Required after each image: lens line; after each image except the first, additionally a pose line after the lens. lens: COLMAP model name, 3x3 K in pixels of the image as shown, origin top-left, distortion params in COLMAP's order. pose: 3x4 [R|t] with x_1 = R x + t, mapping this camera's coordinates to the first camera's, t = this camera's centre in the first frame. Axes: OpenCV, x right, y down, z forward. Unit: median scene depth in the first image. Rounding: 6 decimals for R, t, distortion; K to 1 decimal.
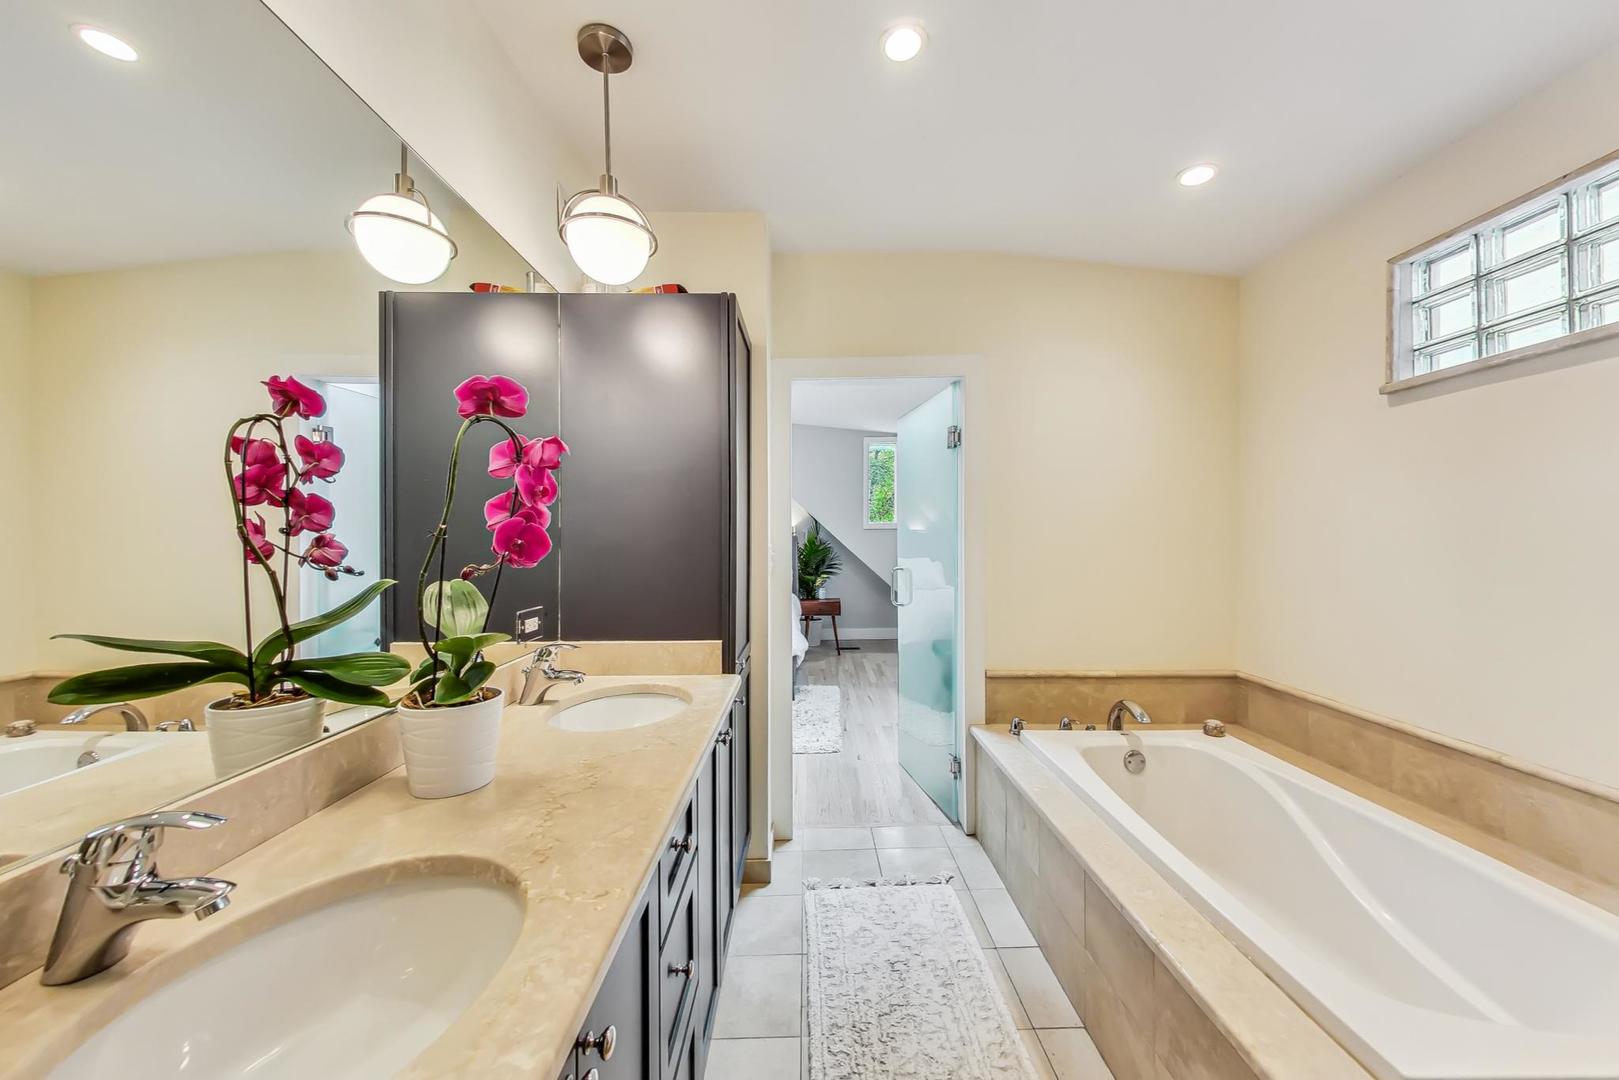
lens RADIAL K [[596.0, 0, 812.9], [0, 596.0, 540.3], [0, 0, 1]] dist [0.003473, -0.000036]
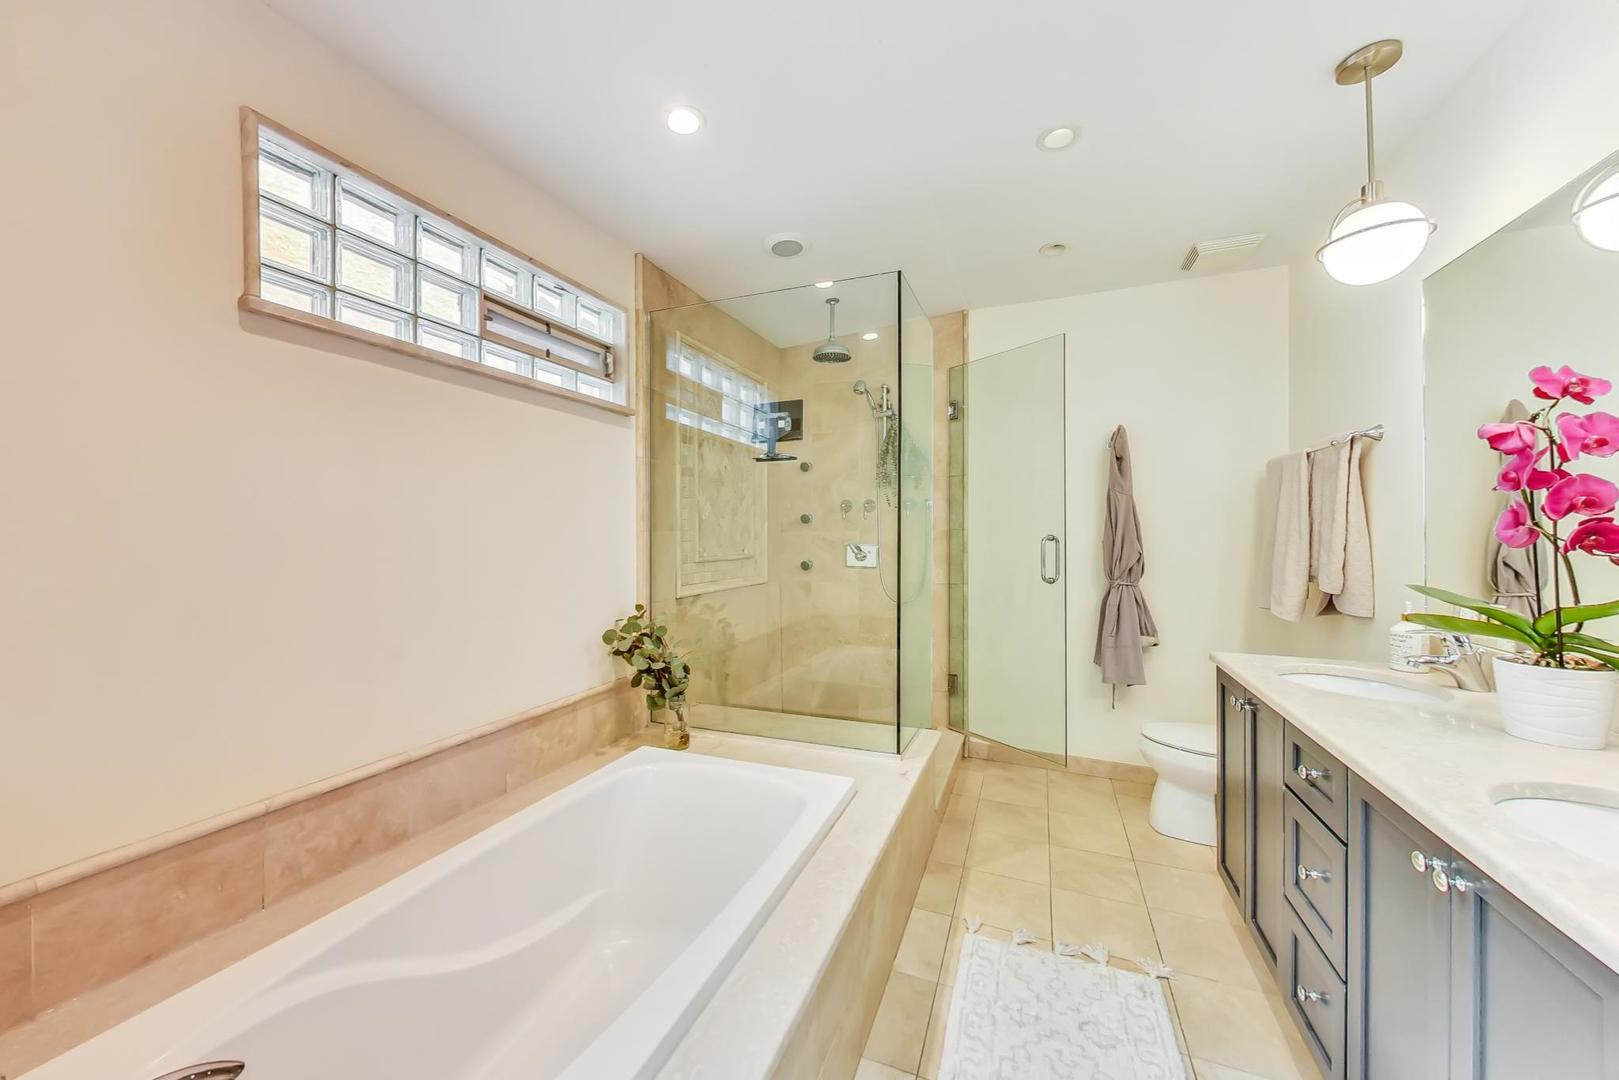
lens RADIAL K [[596.0, 0, 807.4], [0, 596.0, 528.4], [0, 0, 1]] dist [0.003473, -0.000036]
pose [[-0.931858, -0.007283, 0.362750, 0.176401], [-0.010498, 0.999921, -0.006893, -0.009220], [-0.362671, -0.010232, -0.931861, 1.562359]]
